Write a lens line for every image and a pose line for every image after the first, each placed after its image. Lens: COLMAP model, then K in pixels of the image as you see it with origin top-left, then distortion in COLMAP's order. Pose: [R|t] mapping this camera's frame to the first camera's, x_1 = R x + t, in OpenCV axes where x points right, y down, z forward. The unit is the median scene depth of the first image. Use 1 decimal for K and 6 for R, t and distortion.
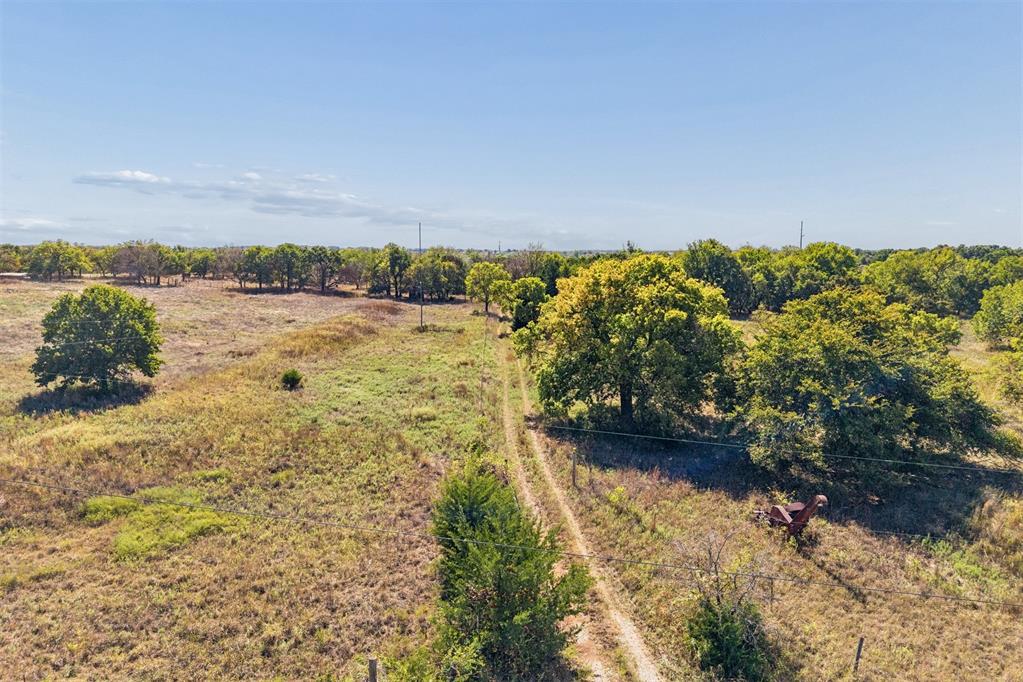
lens RADIAL K [[707.7, 0, 510.4], [0, 707.7, 340.1], [0, 0, 1]] dist [-0.011724, -0.003682]
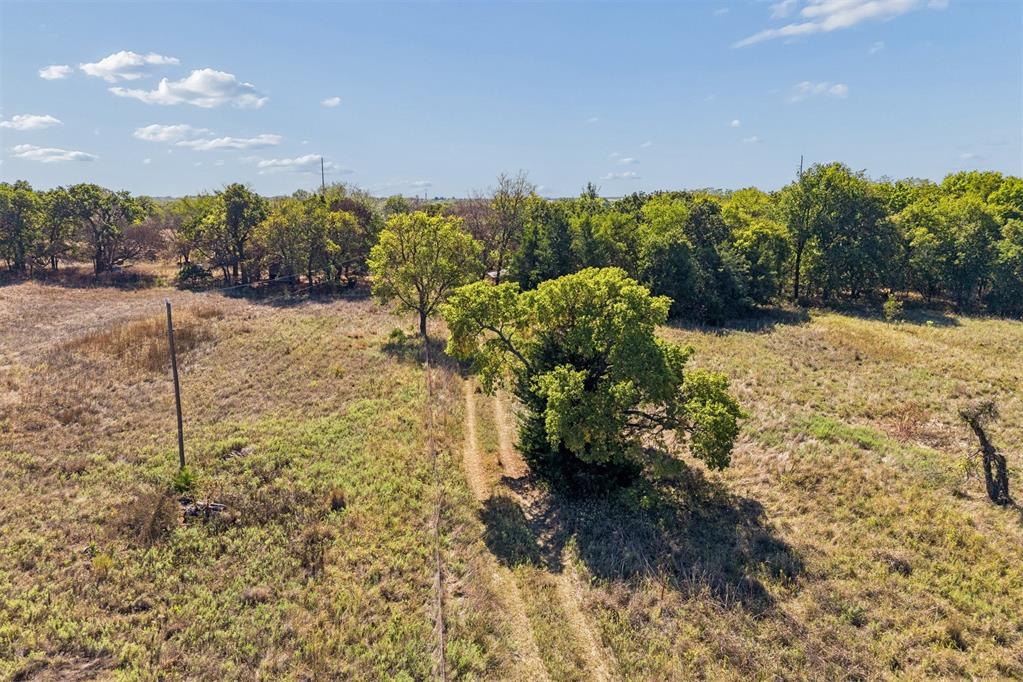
lens RADIAL K [[707.7, 0, 514.1], [0, 707.7, 340.6], [0, 0, 1]] dist [-0.011724, -0.003682]
pose [[0.994303, -0.030473, 0.102145, -0.019078], [0.023010, 0.997032, 0.073466, -0.053392], [-0.104080, -0.070697, 0.992053, 0.480409]]
